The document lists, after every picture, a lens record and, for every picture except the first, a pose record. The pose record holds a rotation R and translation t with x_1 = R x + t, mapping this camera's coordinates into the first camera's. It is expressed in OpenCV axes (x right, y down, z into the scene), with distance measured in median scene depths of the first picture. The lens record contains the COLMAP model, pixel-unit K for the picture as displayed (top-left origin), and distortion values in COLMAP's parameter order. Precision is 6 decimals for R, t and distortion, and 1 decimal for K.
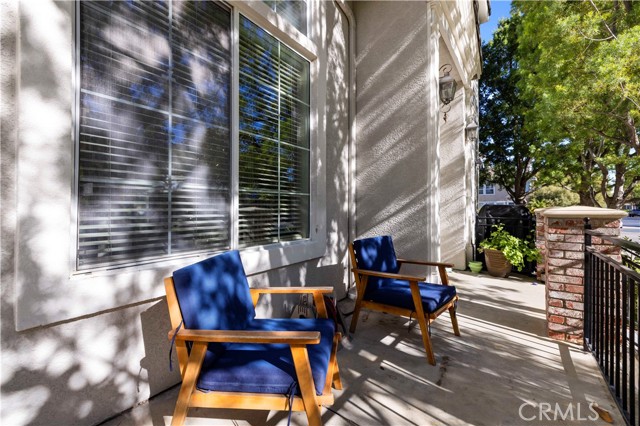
lens RADIAL K [[269.5, 0, 317.9], [0, 269.5, 208.0], [0, 0, 1]] dist [-0.002862, -0.000099]
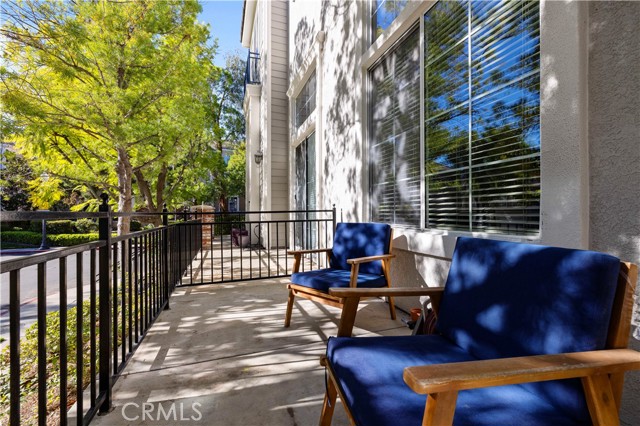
lens RADIAL K [[269.5, 0, 318.1], [0, 269.5, 210.5], [0, 0, 1]] dist [-0.002862, -0.000099]
pose [[-0.552113, -0.003195, -0.833763, 0.792127], [0.002749, 0.999980, -0.005652, 0.074789], [0.833765, -0.005412, -0.552093, 1.134086]]
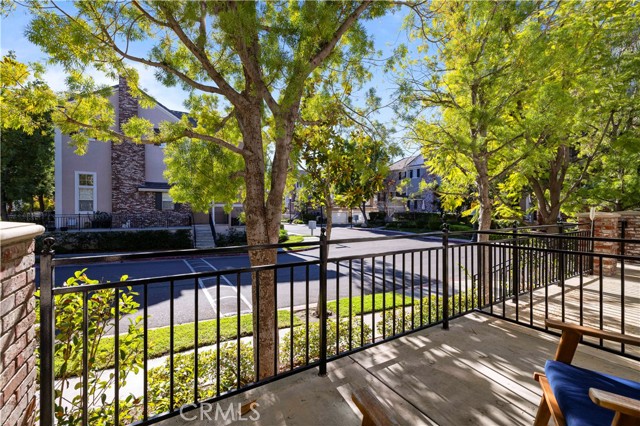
lens RADIAL K [[269.5, 0, 318.1], [0, 269.5, 213.1], [0, 0, 1]] dist [-0.002862, -0.000099]
pose [[-0.930044, -0.008867, 0.367340, 0.263625], [-0.003181, 0.999866, 0.016082, -0.031023], [-0.367433, 0.013788, -0.929948, 1.237803]]
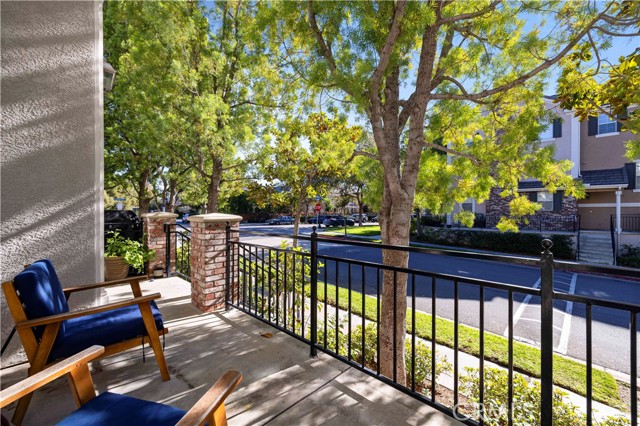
lens RADIAL K [[269.5, 0, 318.4], [0, 269.5, 212.1], [0, 0, 1]] dist [-0.002862, -0.000099]
pose [[0.122126, -0.008340, 0.992480, -0.395550], [0.000143, 0.999965, 0.008386, -0.024830], [-0.992515, -0.000882, 0.122123, 0.295619]]
